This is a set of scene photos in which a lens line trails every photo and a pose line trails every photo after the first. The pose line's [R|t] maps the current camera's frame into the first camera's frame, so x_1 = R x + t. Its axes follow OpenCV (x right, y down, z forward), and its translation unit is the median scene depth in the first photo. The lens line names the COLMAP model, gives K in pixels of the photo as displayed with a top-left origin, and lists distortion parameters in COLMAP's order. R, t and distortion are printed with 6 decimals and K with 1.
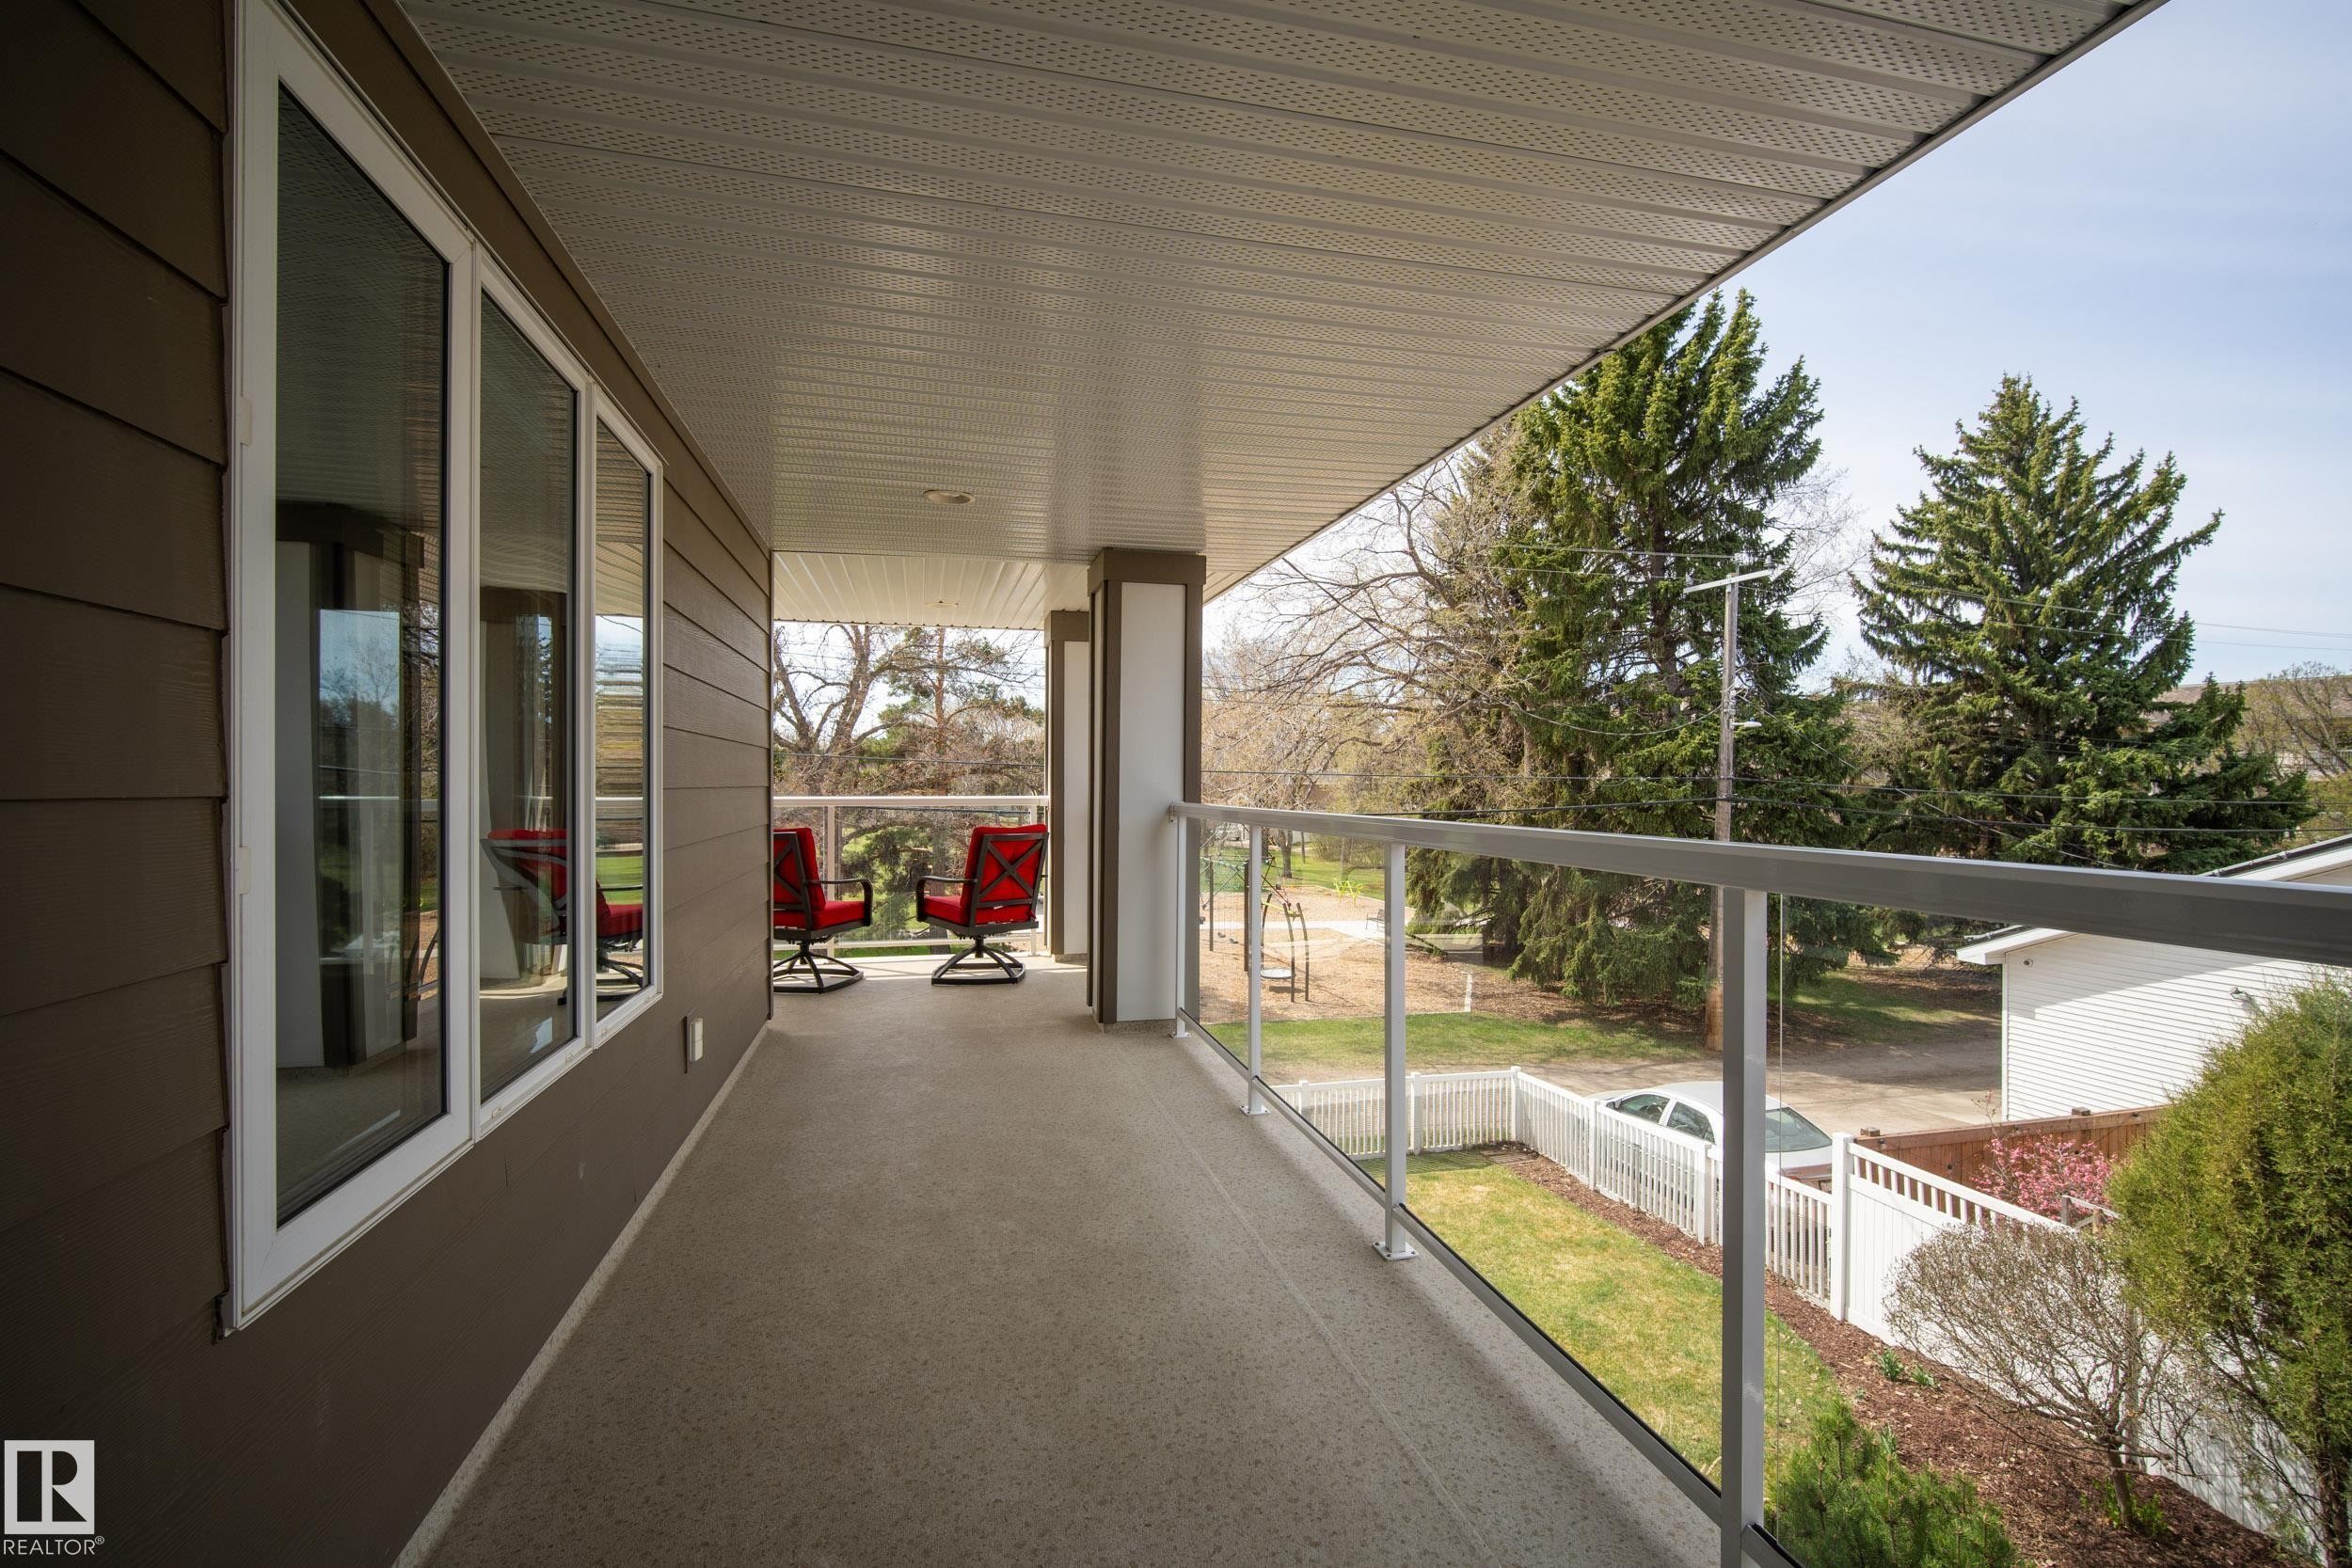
lens RADIAL K [[1015.7, 0, 1186.0], [0, 1015.7, 787.8], [0, 0, 1]] dist [-0.007682, 0.001096]
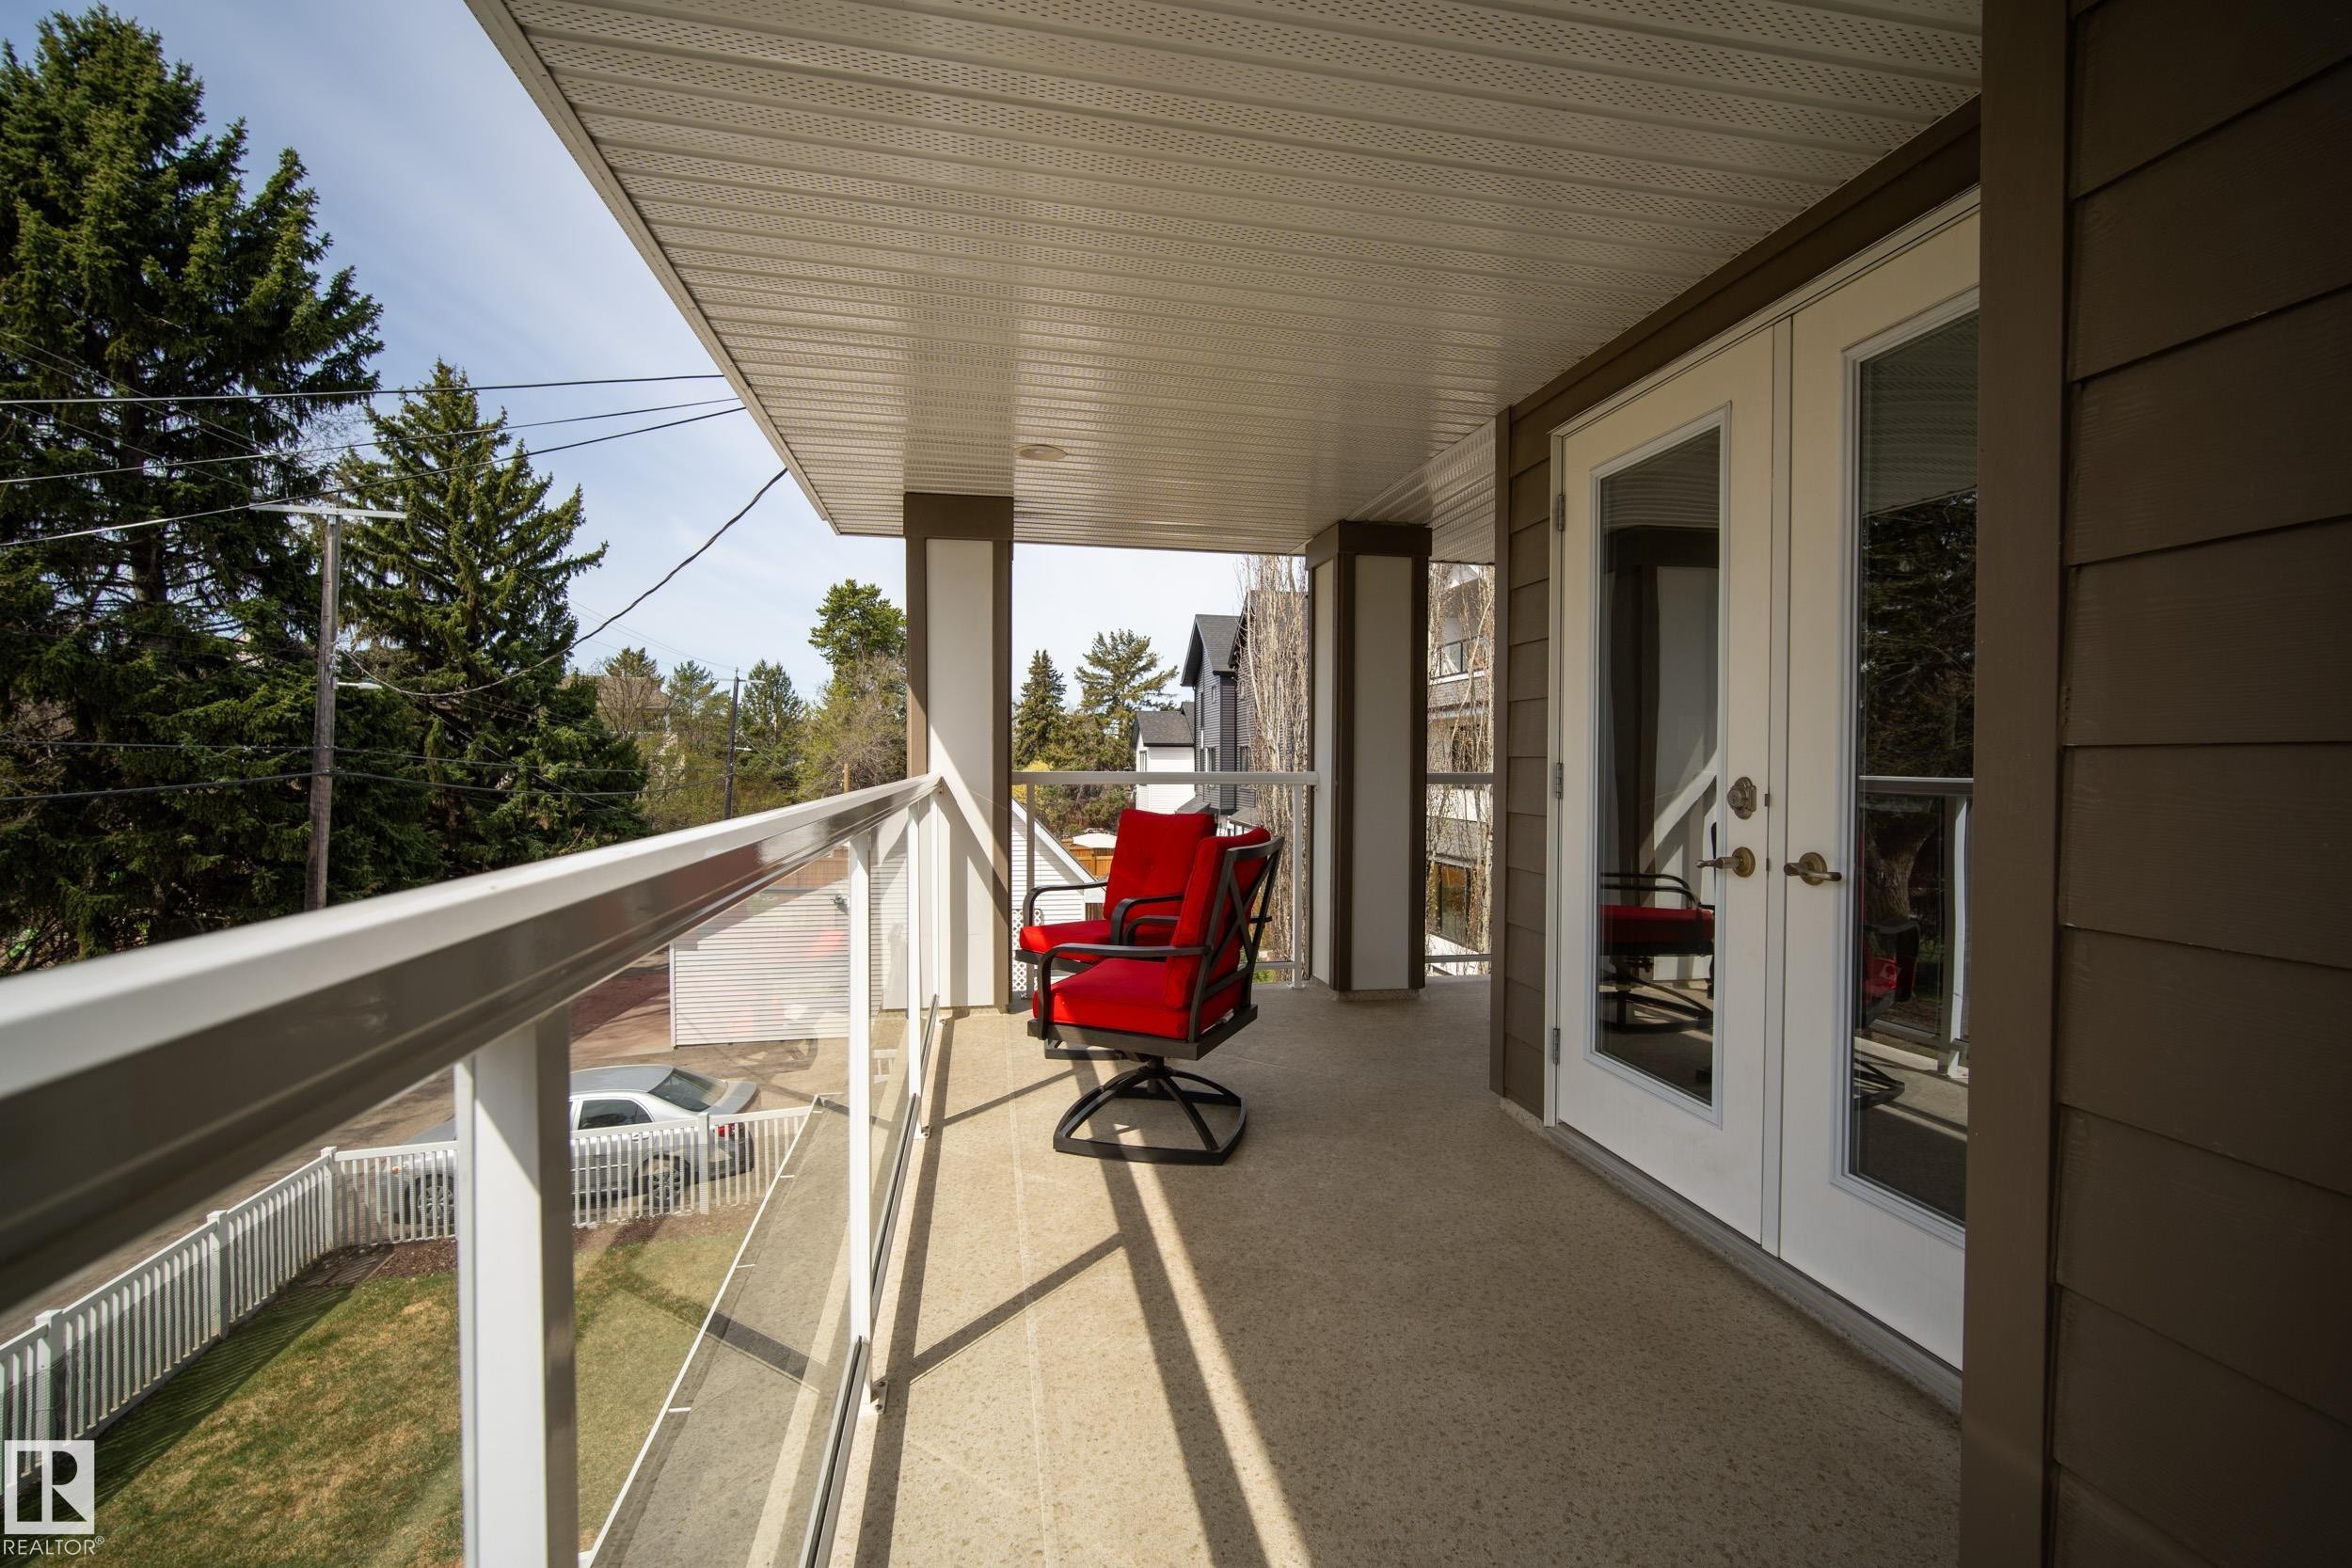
lens RADIAL K [[1015.7, 0, 1179.1], [0, 1015.7, 778.5], [0, 0, 1]] dist [-0.007682, 0.001096]
pose [[0.052448, -0.013541, 0.998532, -0.223117], [-0.013425, 0.999808, 0.014264, -0.005791], [-0.998533, -0.014153, 0.052257, 0.219711]]
